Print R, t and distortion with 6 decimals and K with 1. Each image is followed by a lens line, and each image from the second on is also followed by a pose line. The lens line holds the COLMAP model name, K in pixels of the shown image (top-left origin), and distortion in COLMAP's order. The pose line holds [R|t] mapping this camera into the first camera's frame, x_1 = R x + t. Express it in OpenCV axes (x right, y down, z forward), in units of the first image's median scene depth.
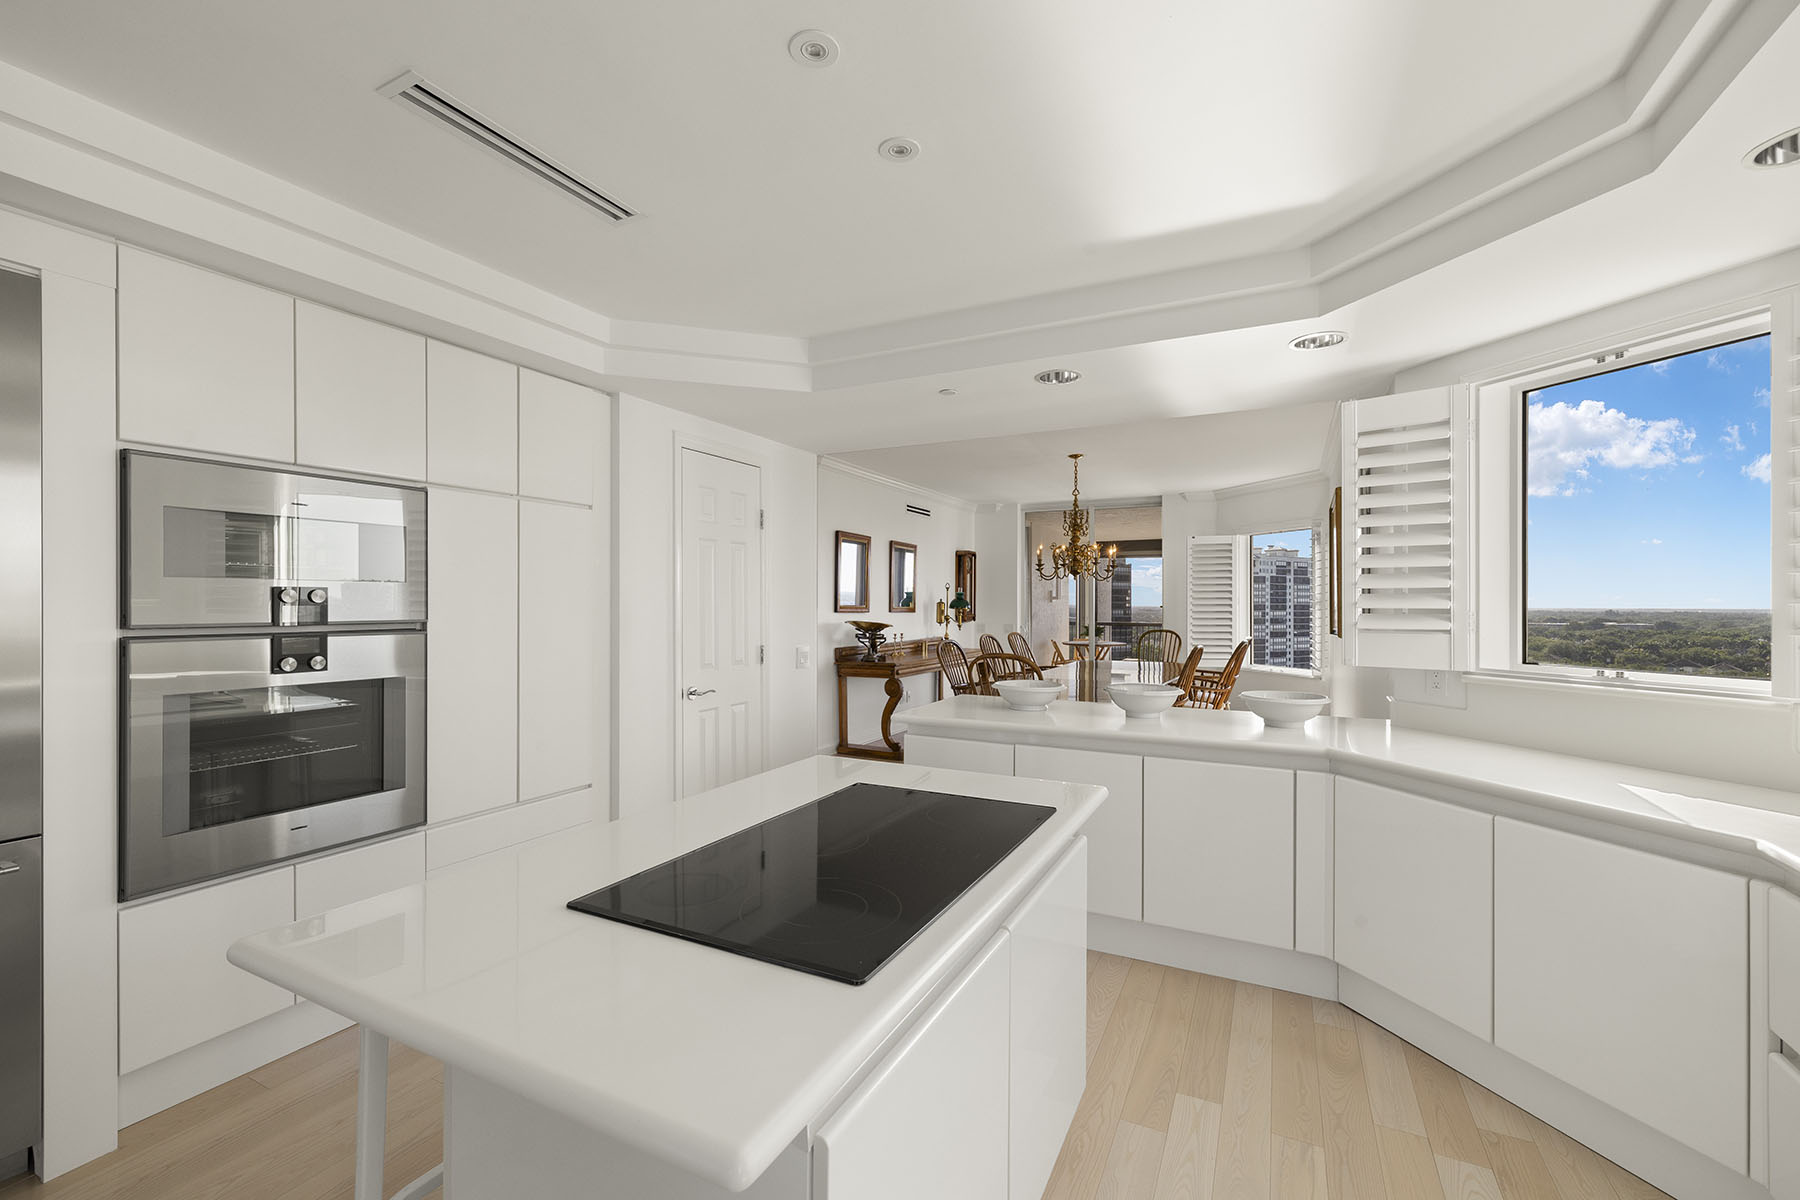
lens RADIAL K [[762.5, 0, 899.1], [0, 762.5, 602.2], [0, 0, 1]] dist [-0.001219, -0.000023]
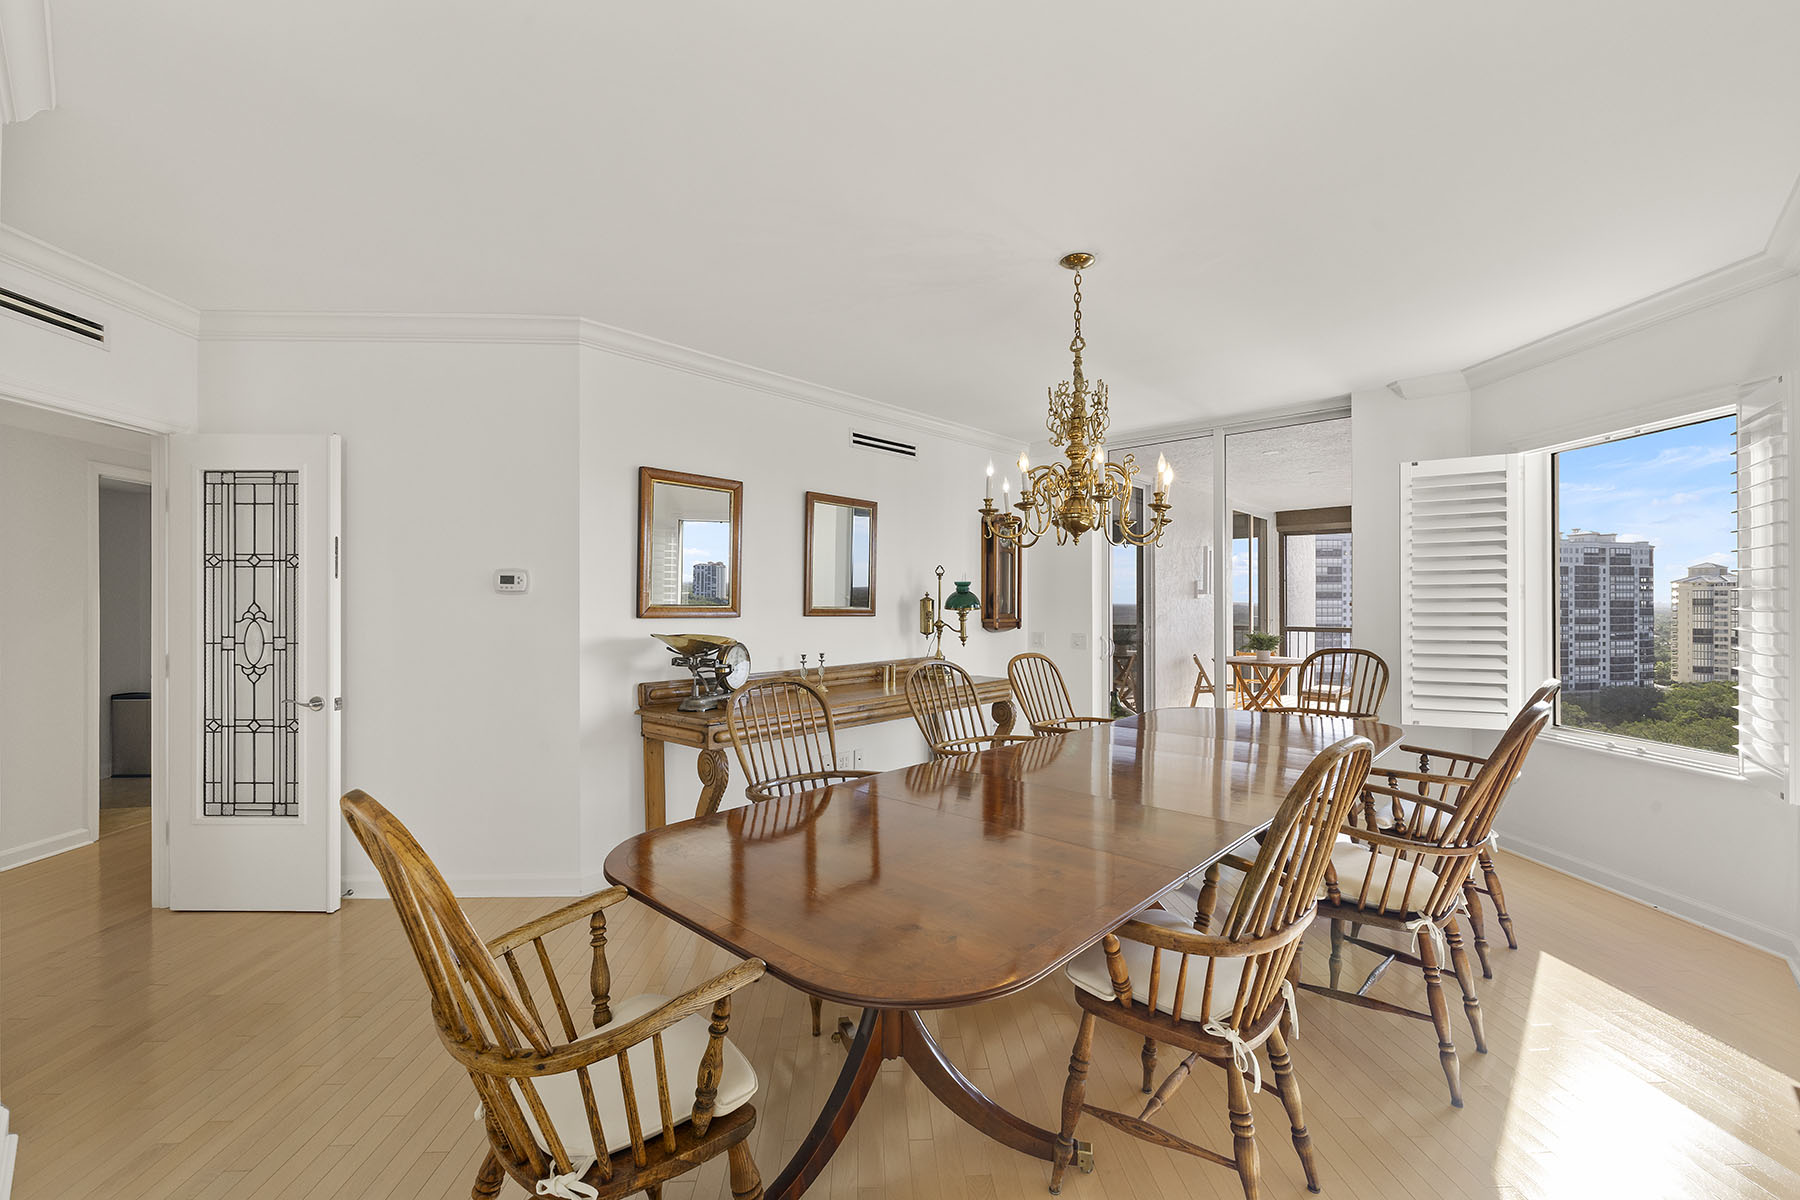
lens RADIAL K [[762.5, 0, 892.5], [0, 762.5, 605.7], [0, 0, 1]] dist [-0.001219, -0.000023]
pose [[0.961770, -0.004361, -0.273825, 0.190686], [0.005899, 0.999971, 0.004796, 0.002527], [0.273796, -0.006228, 0.961768, 0.421389]]
